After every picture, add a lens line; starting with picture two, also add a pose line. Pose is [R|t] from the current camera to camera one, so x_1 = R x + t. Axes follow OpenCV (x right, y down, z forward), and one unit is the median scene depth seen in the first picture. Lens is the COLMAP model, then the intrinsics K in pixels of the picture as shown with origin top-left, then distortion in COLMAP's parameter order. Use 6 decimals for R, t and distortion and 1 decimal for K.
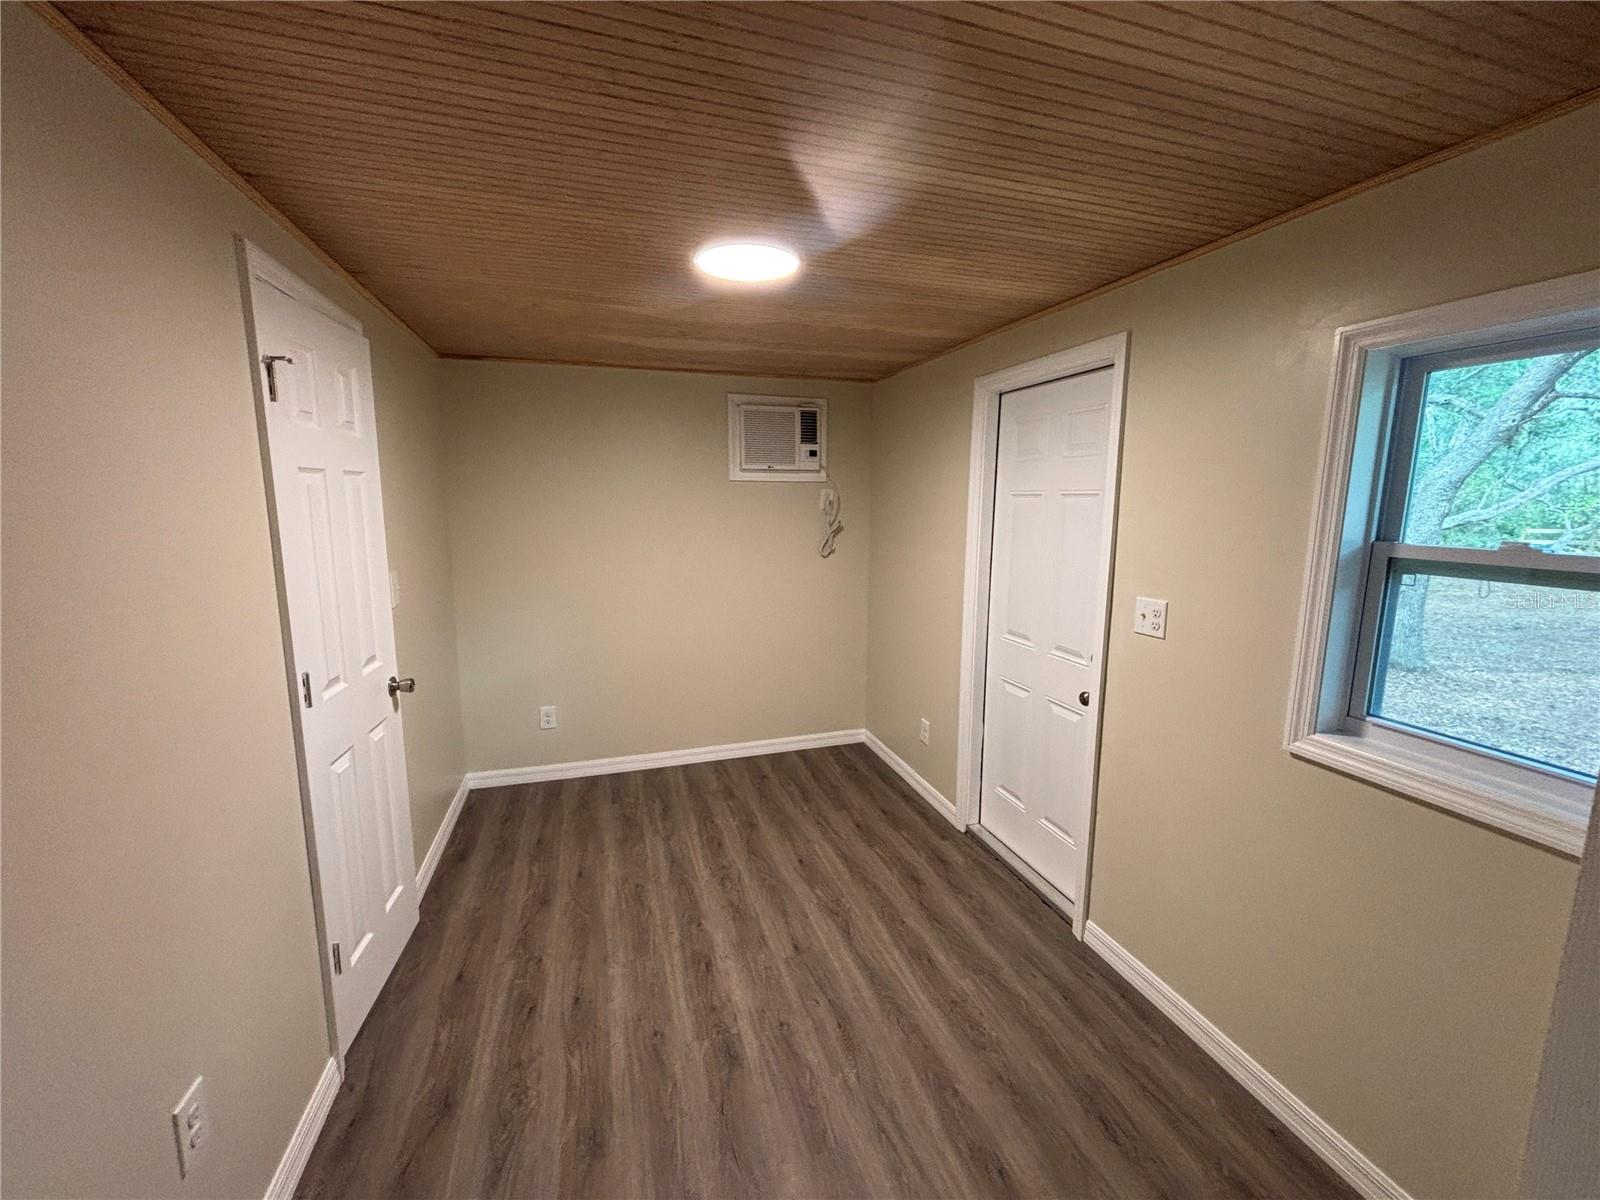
lens RADIAL K [[647.8, 0, 803.3], [0, 647.8, 597.6], [0, 0, 1]] dist [-0.002189, 0.000188]
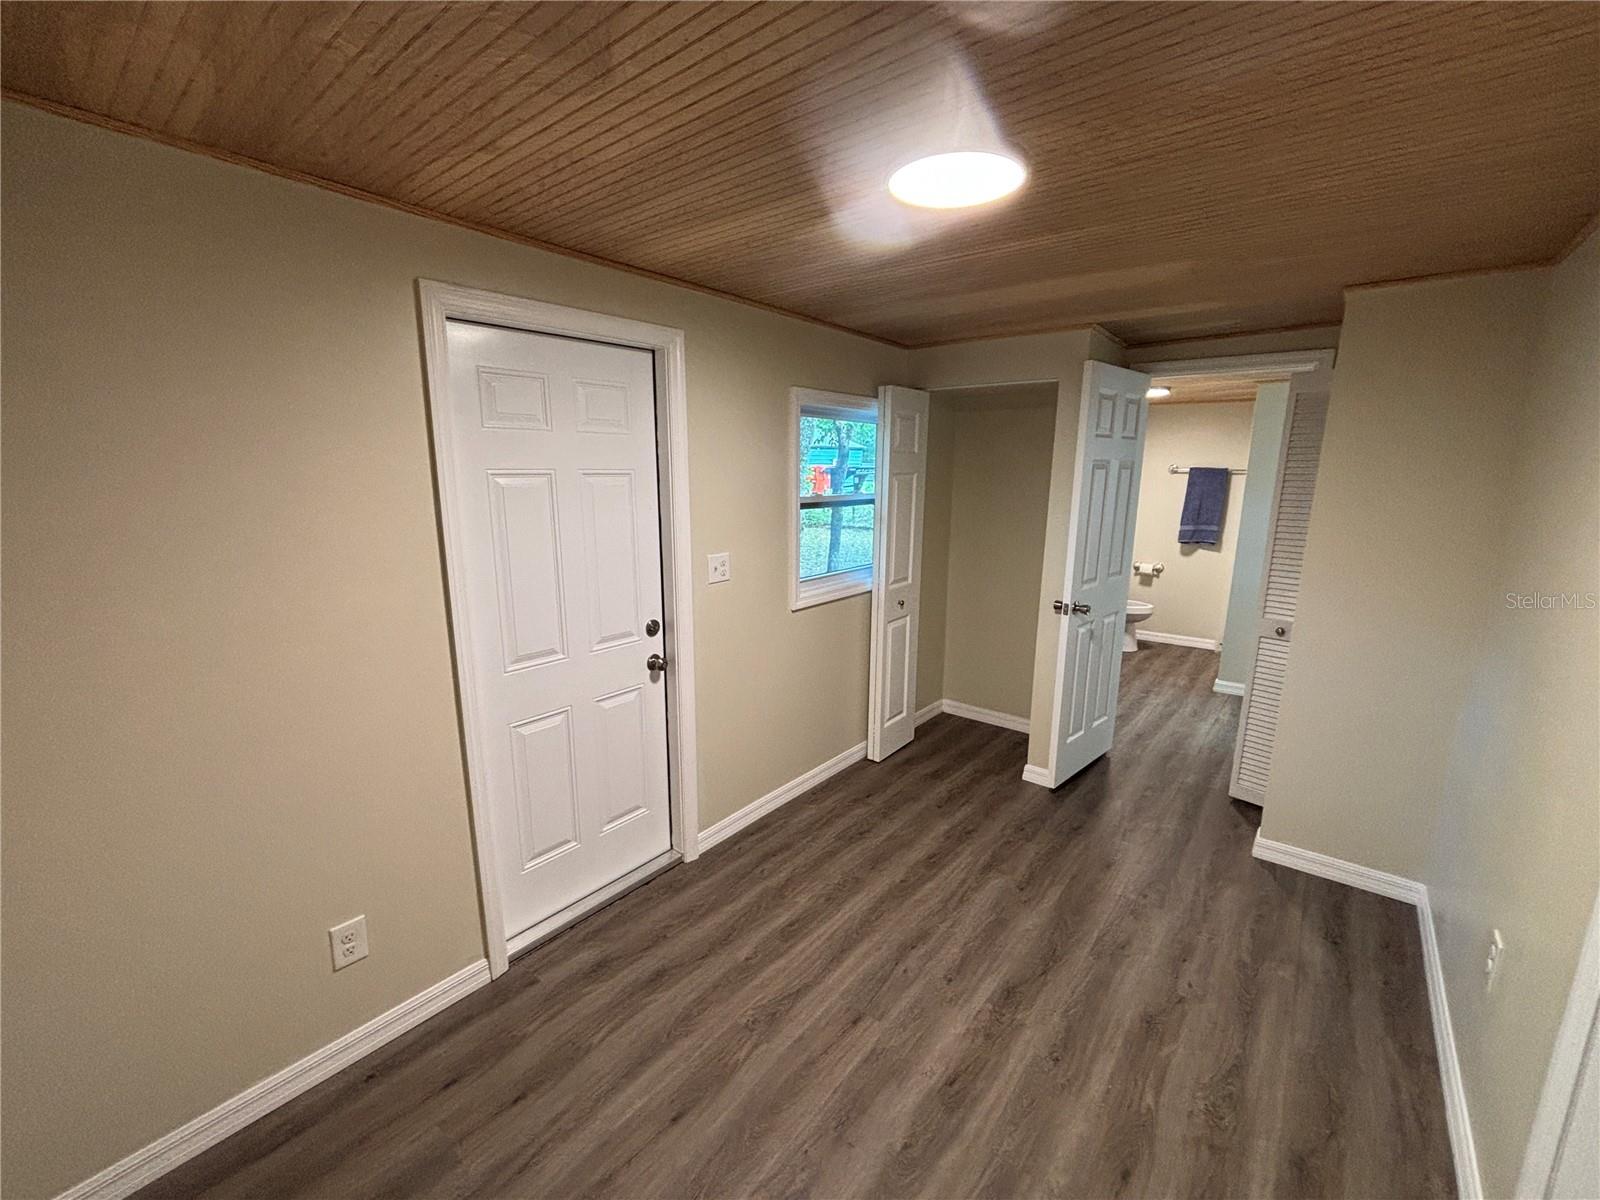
lens RADIAL K [[647.8, 0, 803.3], [0, 647.8, 597.6], [0, 0, 1]] dist [-0.002189, 0.000188]
pose [[-0.535380, -0.177226, 0.825808, -0.595855], [0.124399, 0.950529, 0.284641, -0.242296], [-0.835400, 0.255121, -0.486848, 1.379918]]
